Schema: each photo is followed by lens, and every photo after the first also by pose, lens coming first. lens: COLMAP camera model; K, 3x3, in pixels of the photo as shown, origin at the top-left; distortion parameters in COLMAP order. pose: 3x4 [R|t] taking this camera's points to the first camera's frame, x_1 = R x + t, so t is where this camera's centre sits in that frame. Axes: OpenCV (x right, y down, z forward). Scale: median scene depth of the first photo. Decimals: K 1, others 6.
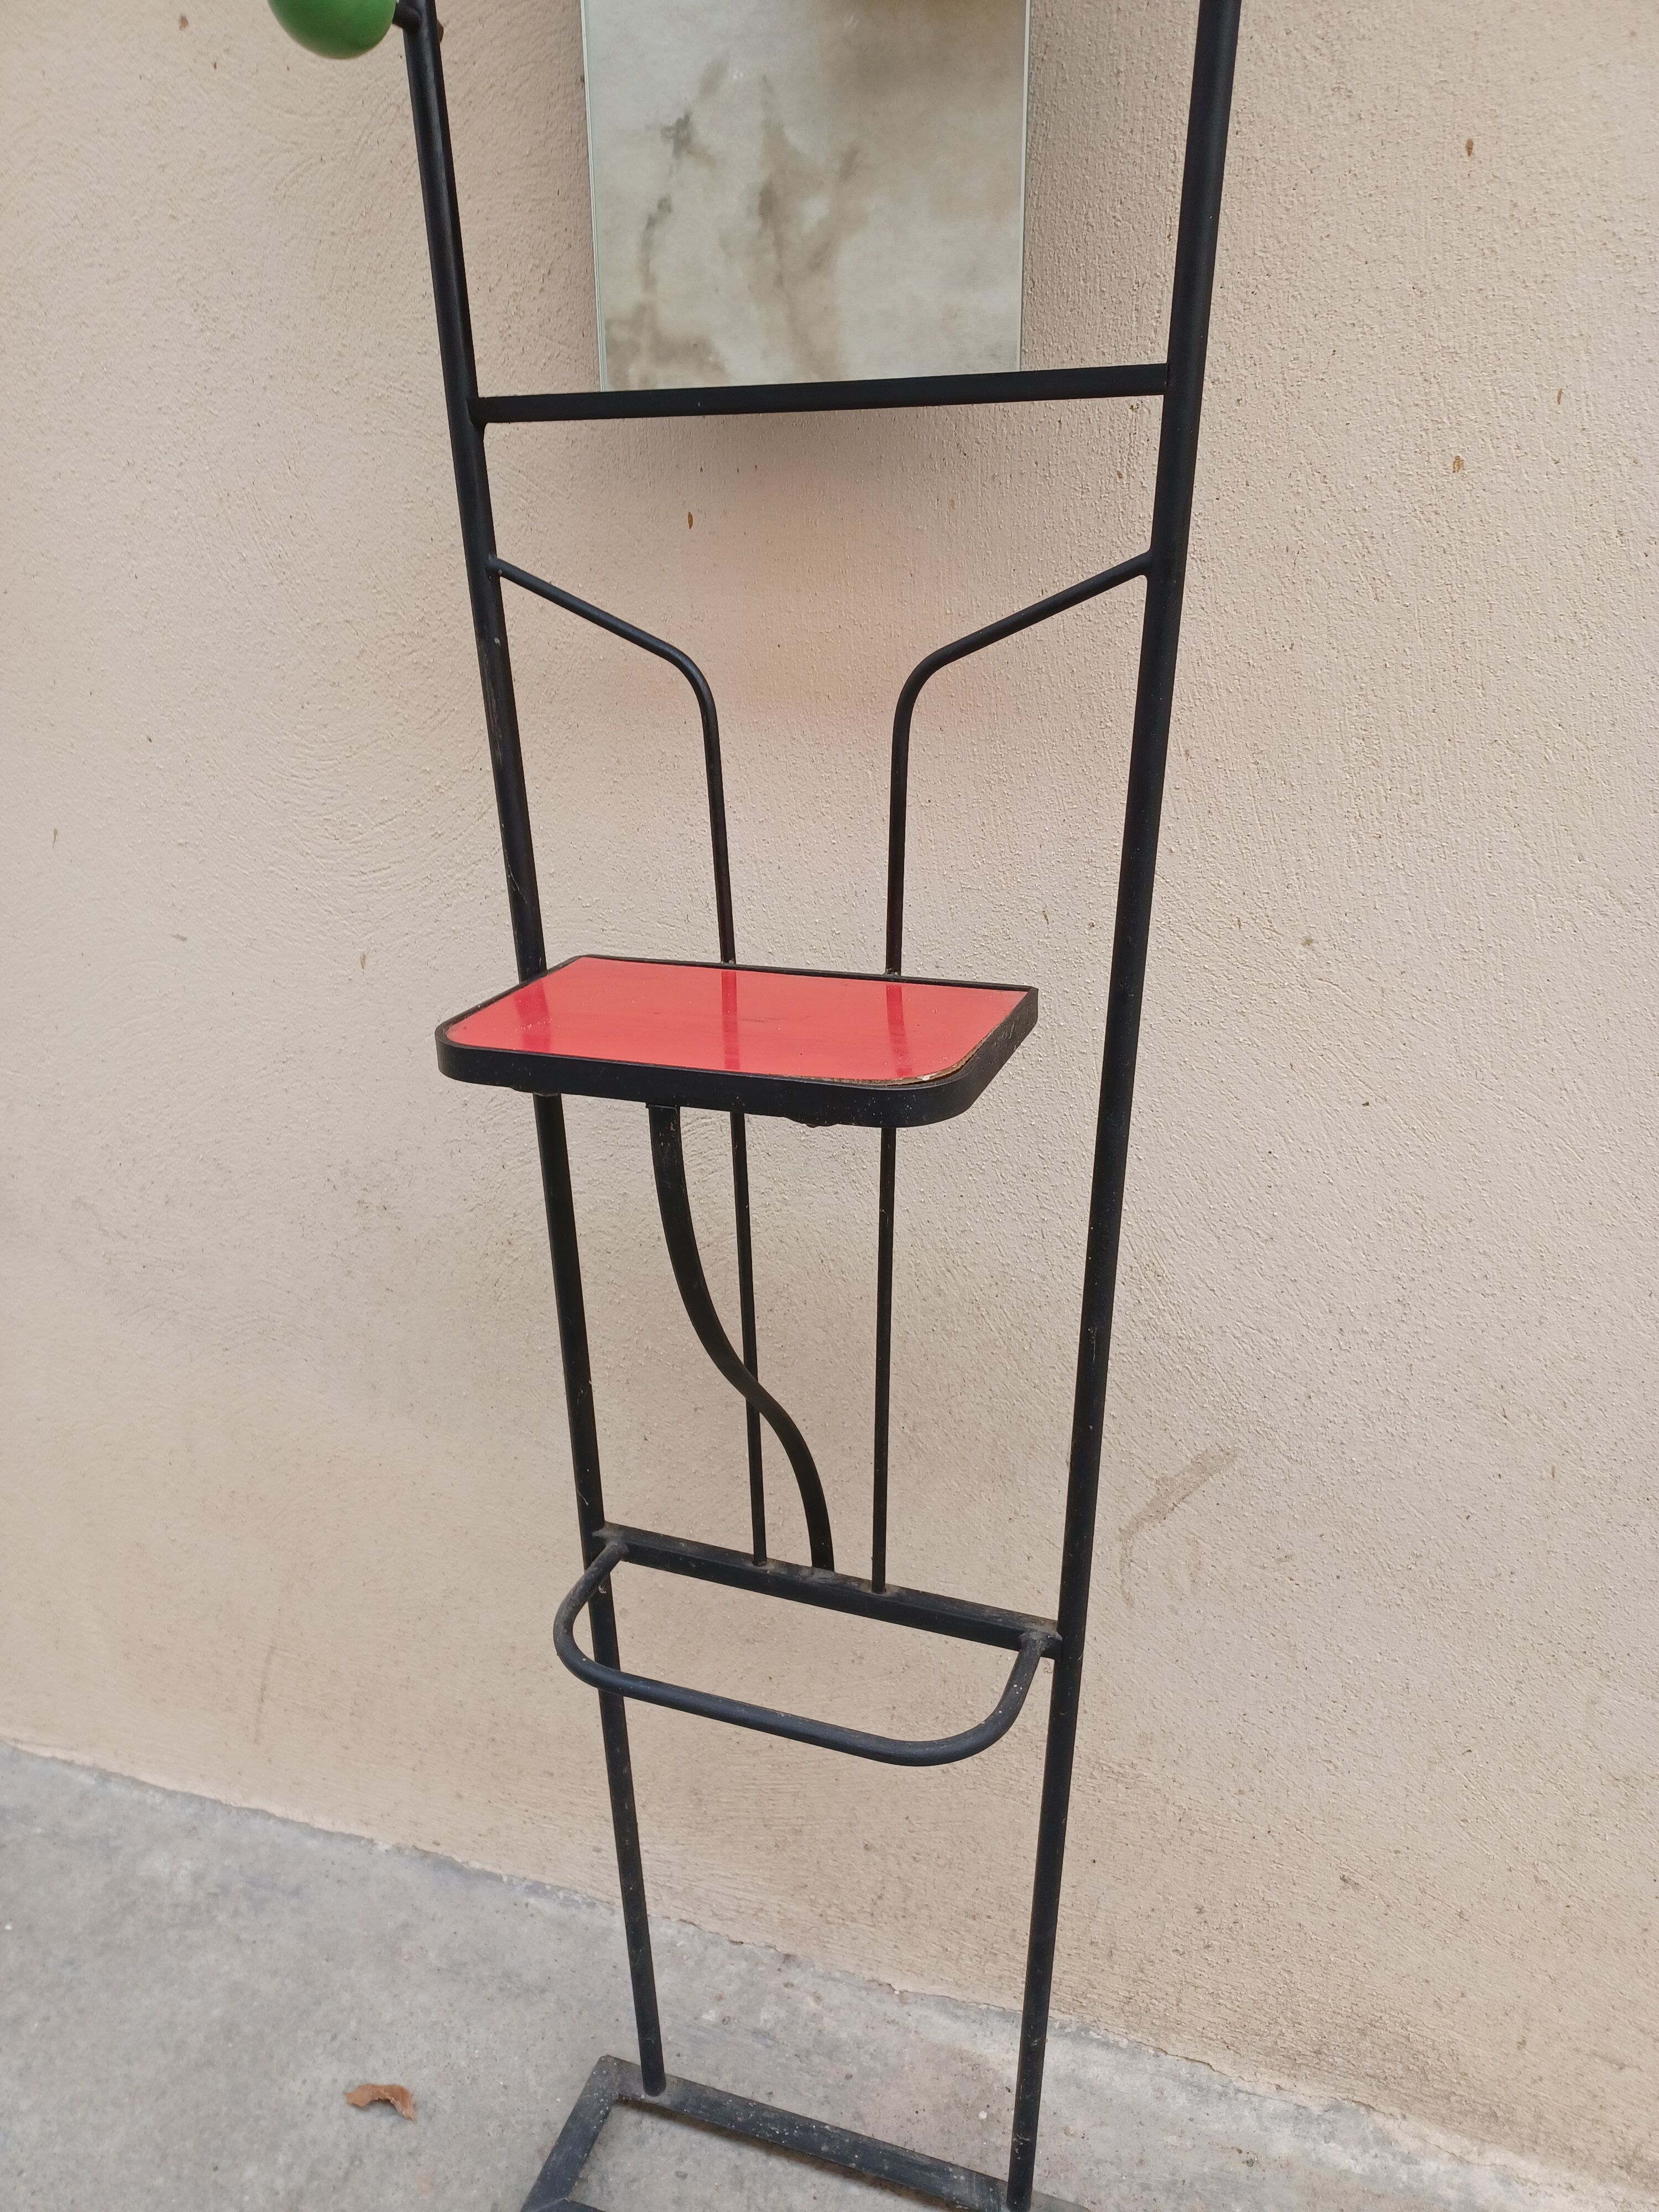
lens RADIAL K [[1591.7, 0, 820.9], [0, 1591.7, 1079.6], [0, 0, 1]] dist [0.009246, 0.012898]
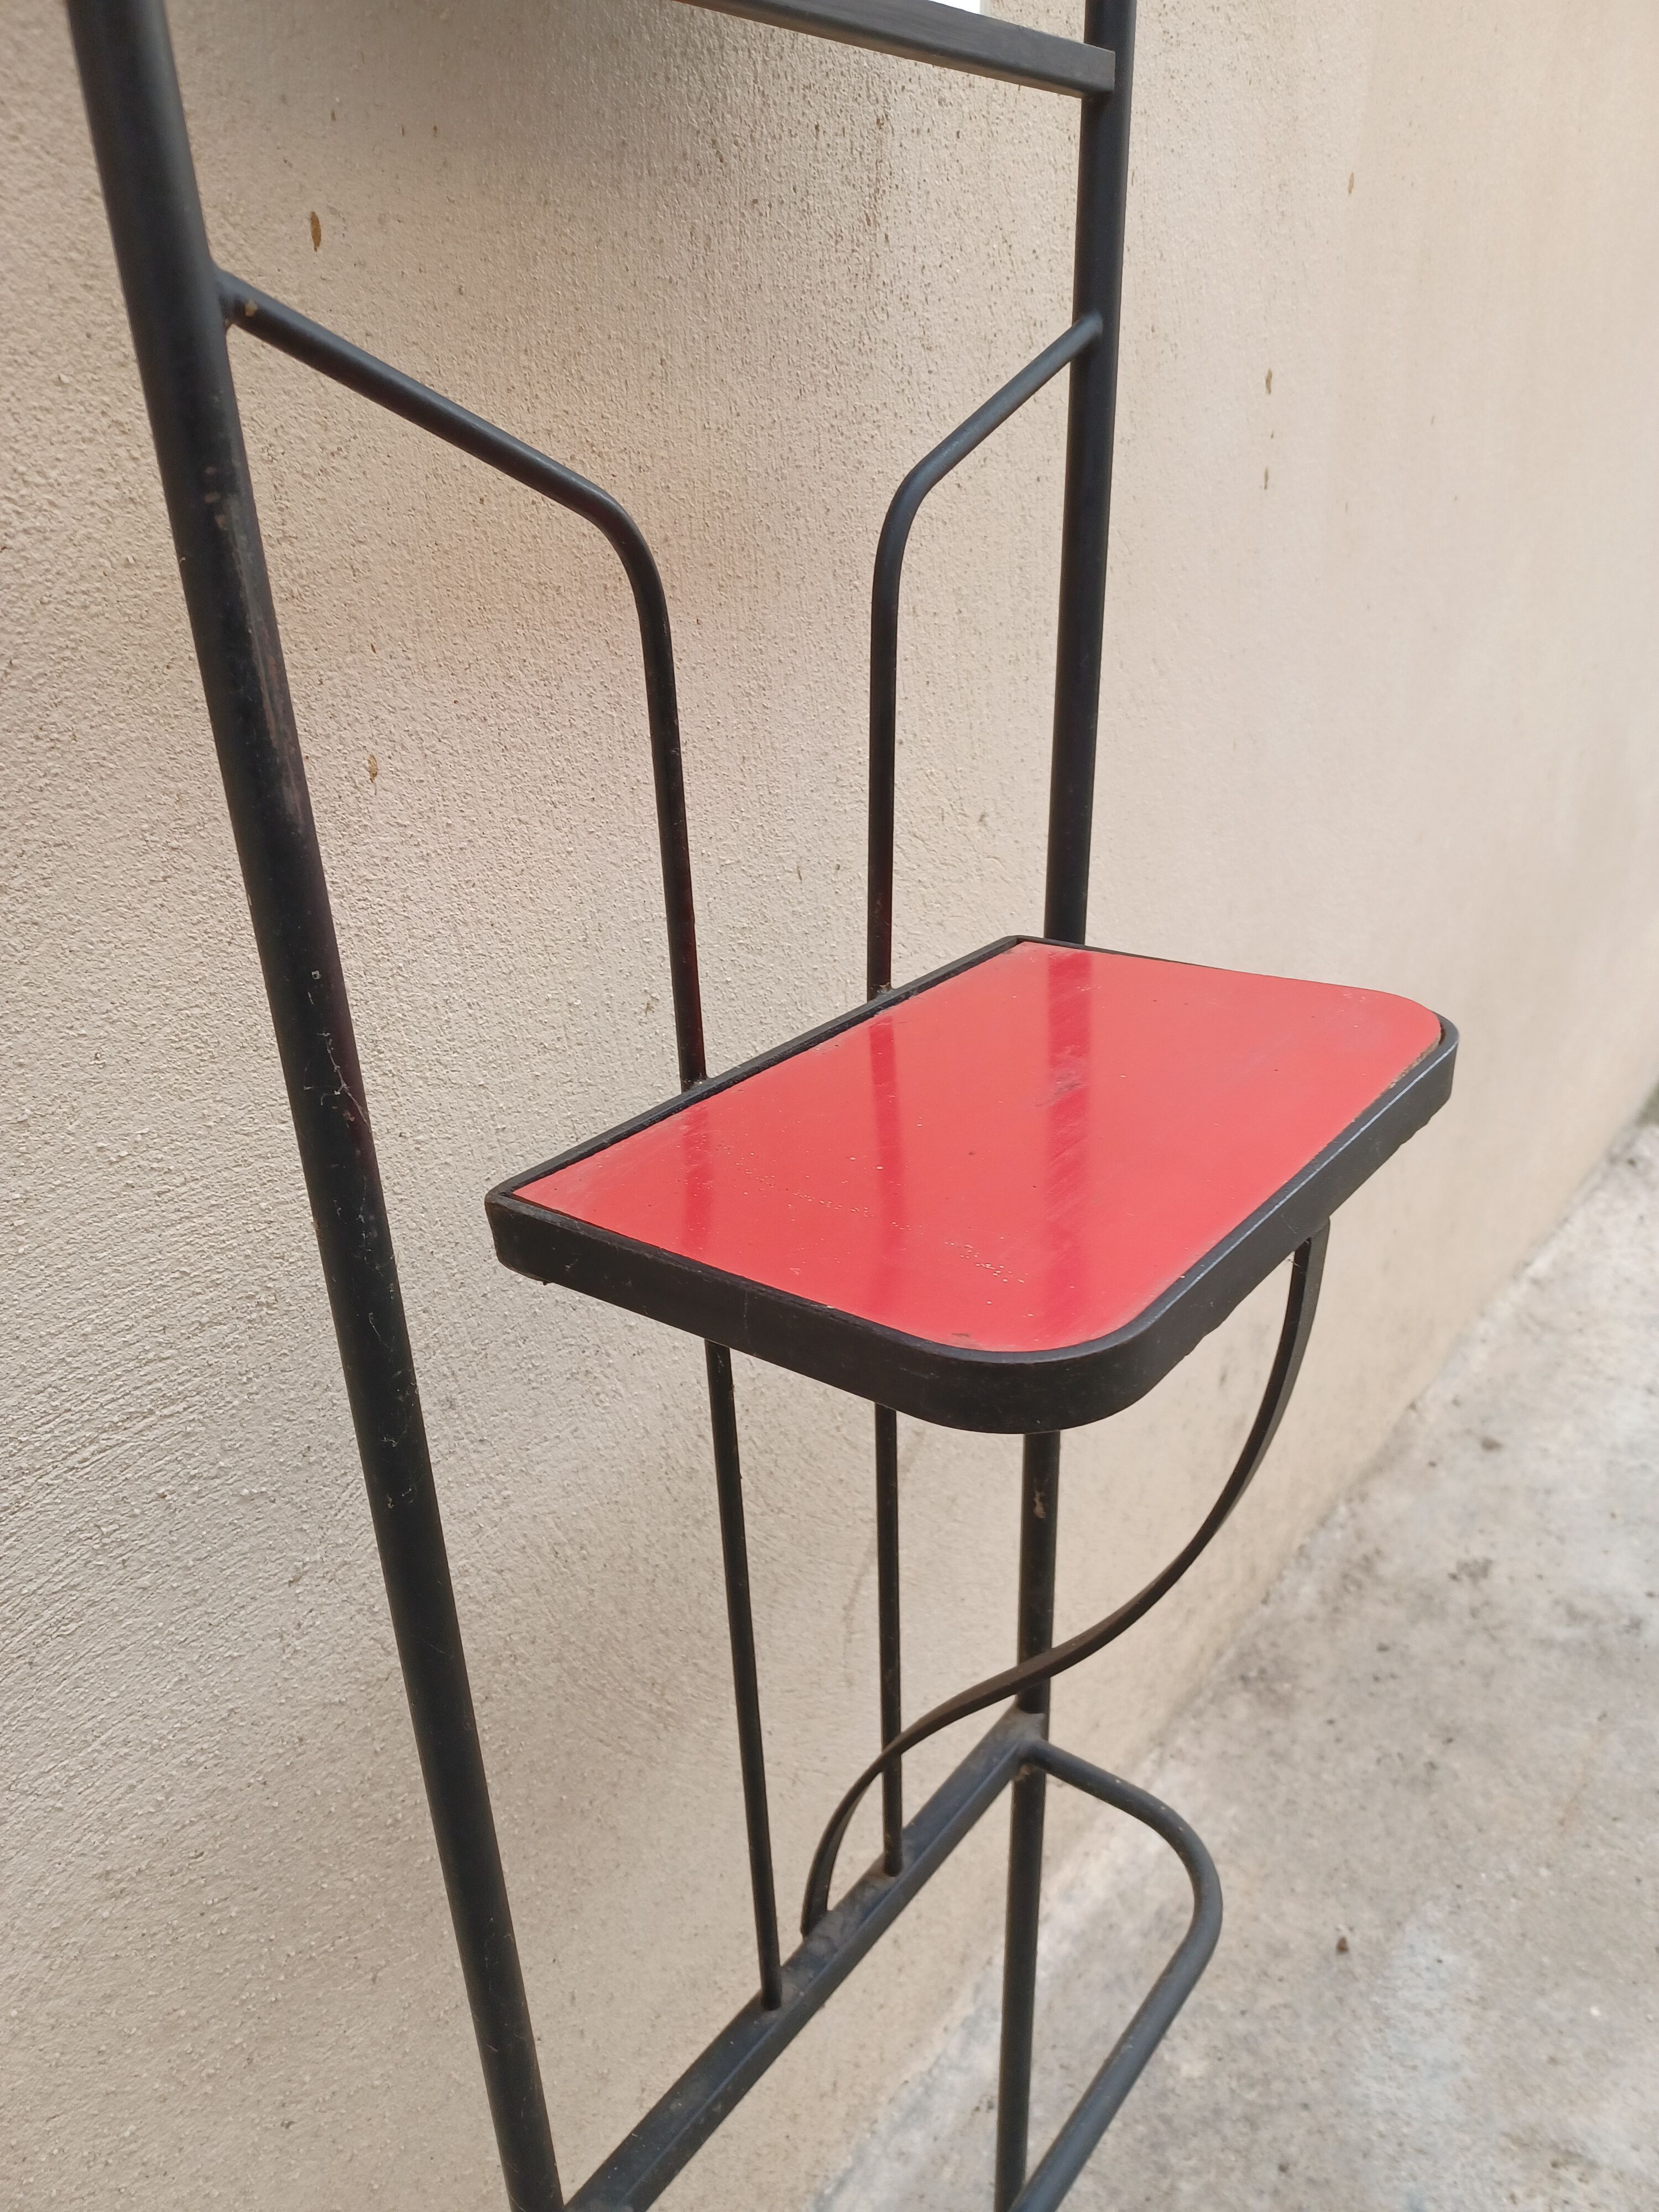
lens RADIAL K [[1618.9, 0, 829.0], [0, 1618.9, 1087.0], [0, 0, 1]] dist [0.007652, 0.002402]
pose [[0.308631, -0.351642, 0.883796, -0.395937], [0.343112, 0.907756, 0.241357, -0.140355], [-0.887142, 0.228750, 0.400814, 0.546578]]
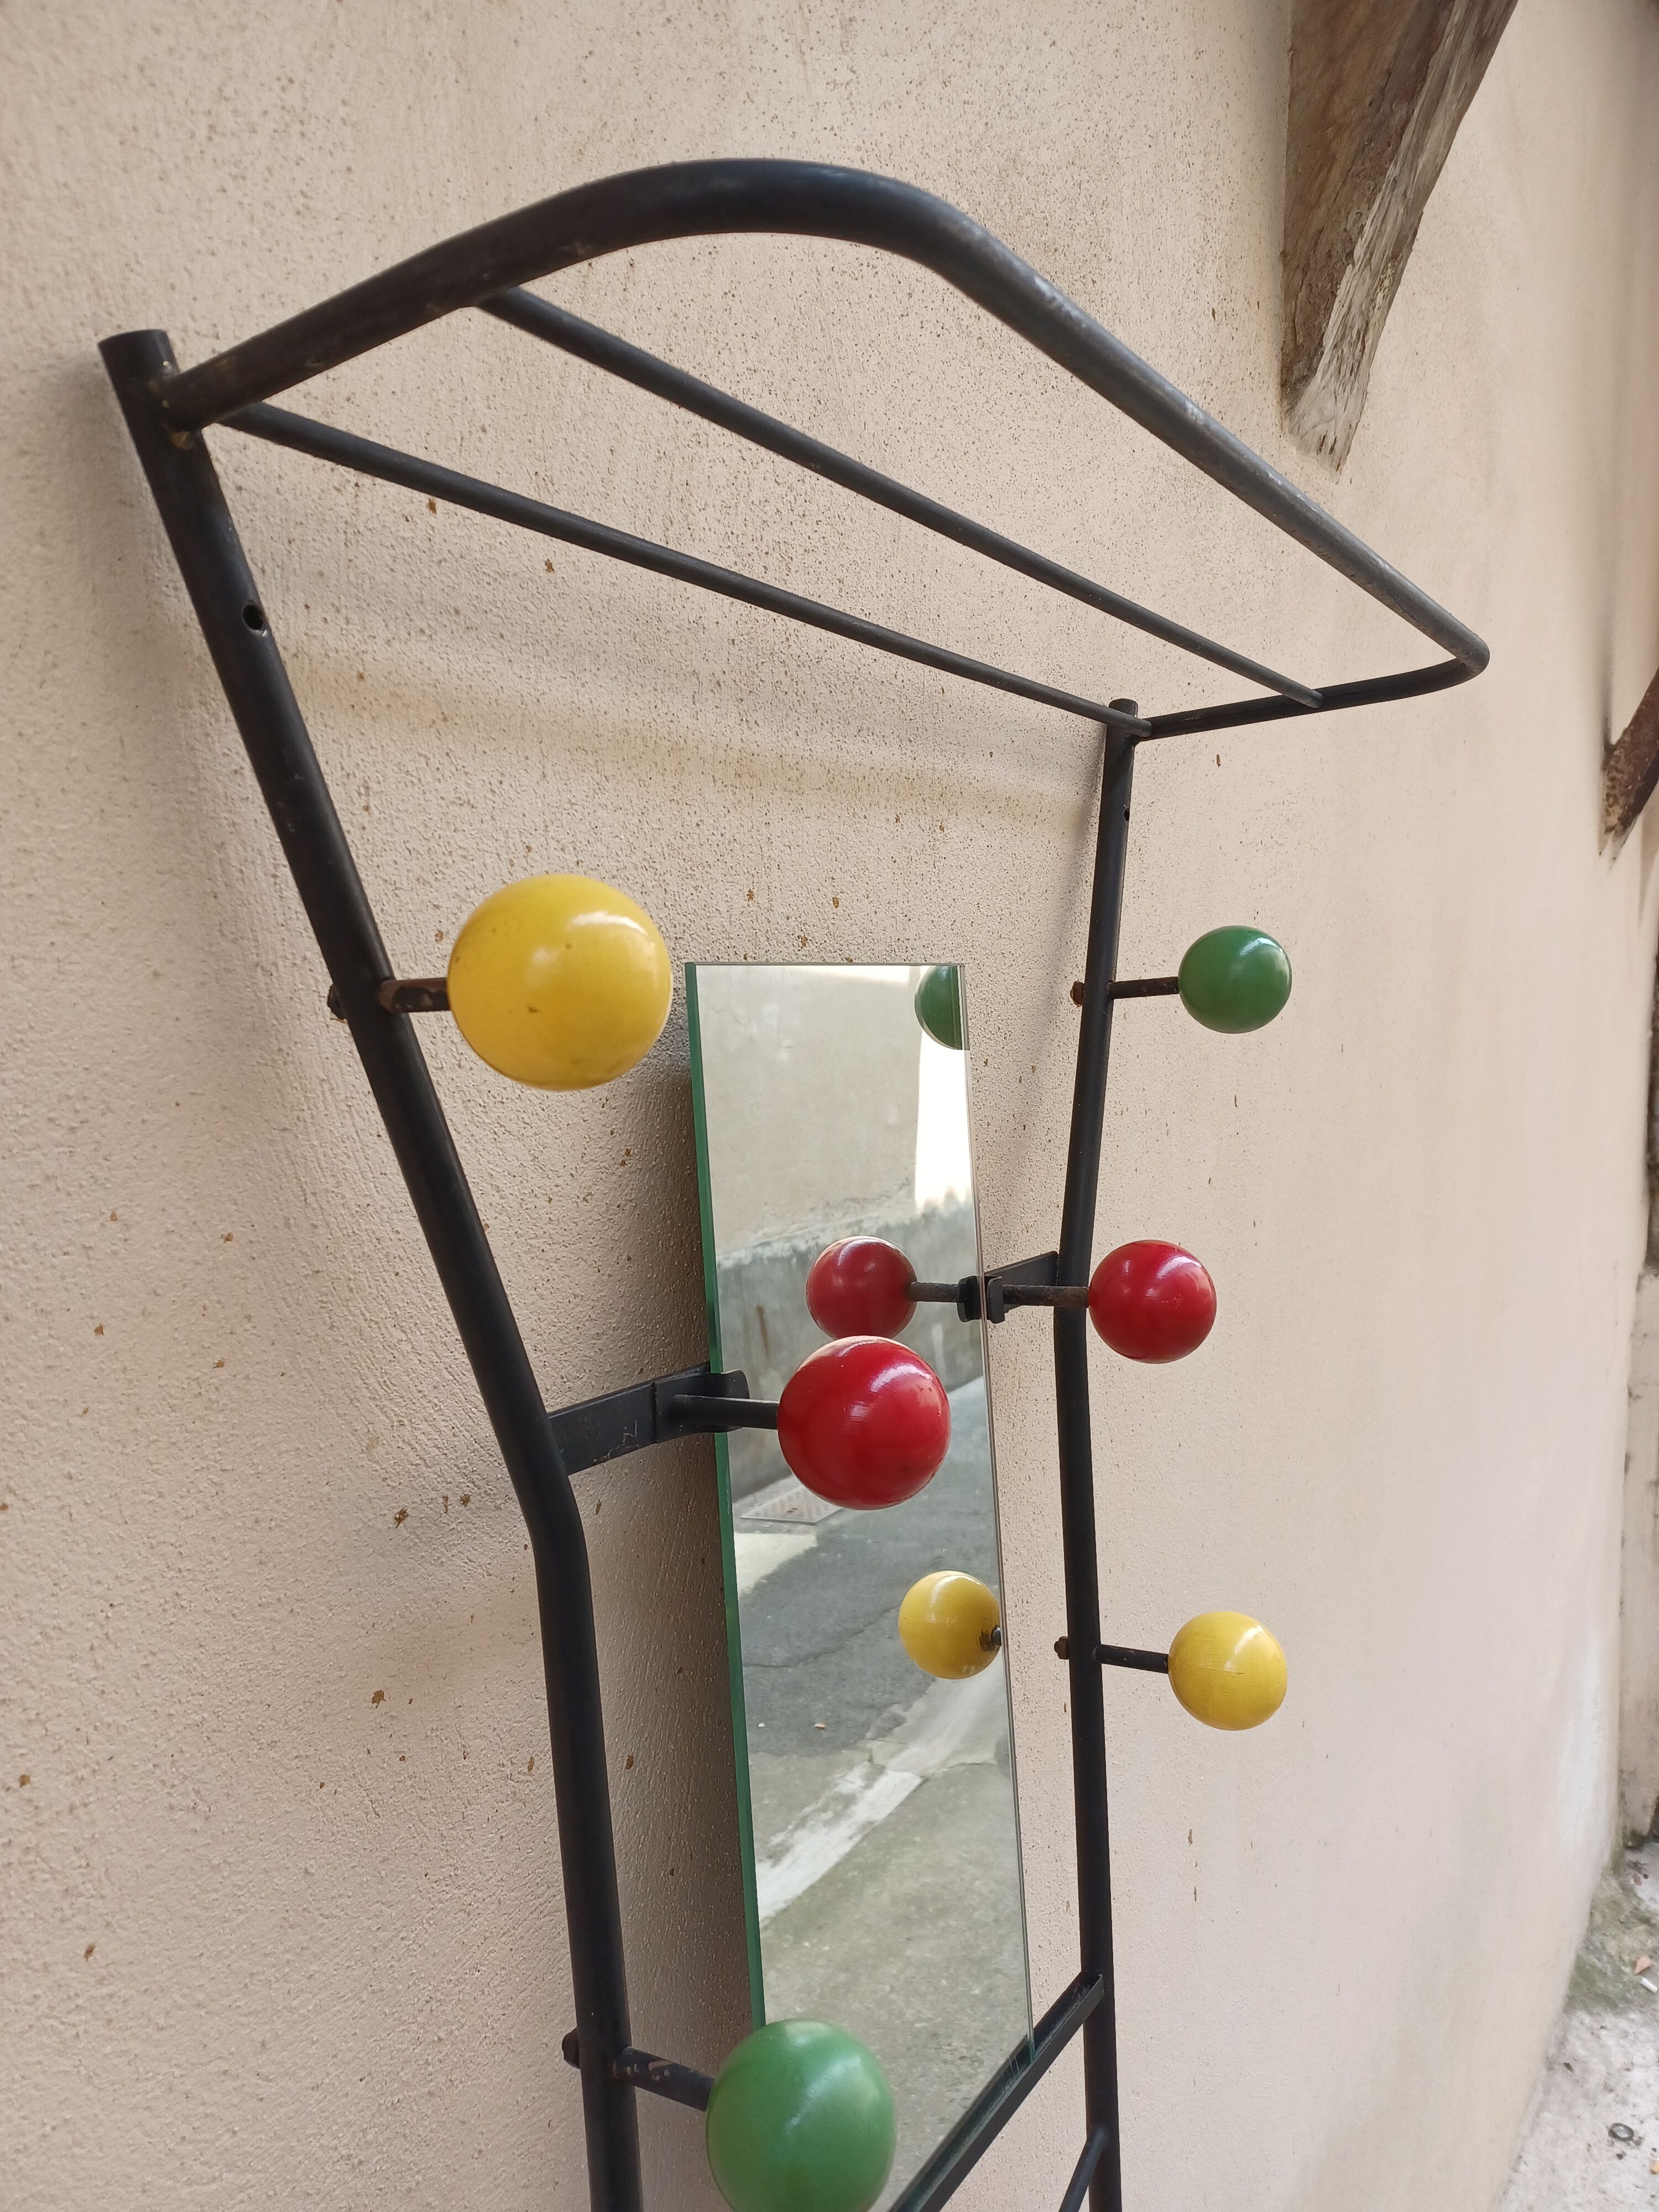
lens RADIAL K [[1621.5, 0, 829.5], [0, 1621.5, 1106.0], [0, 0, 1]] dist [0.028822, -0.010537]
pose [[0.230233, -0.032815, 0.972582, -0.573336], [0.377298, 0.924266, -0.058130, -0.617125], [-0.897017, 0.380337, 0.225178, 0.392995]]
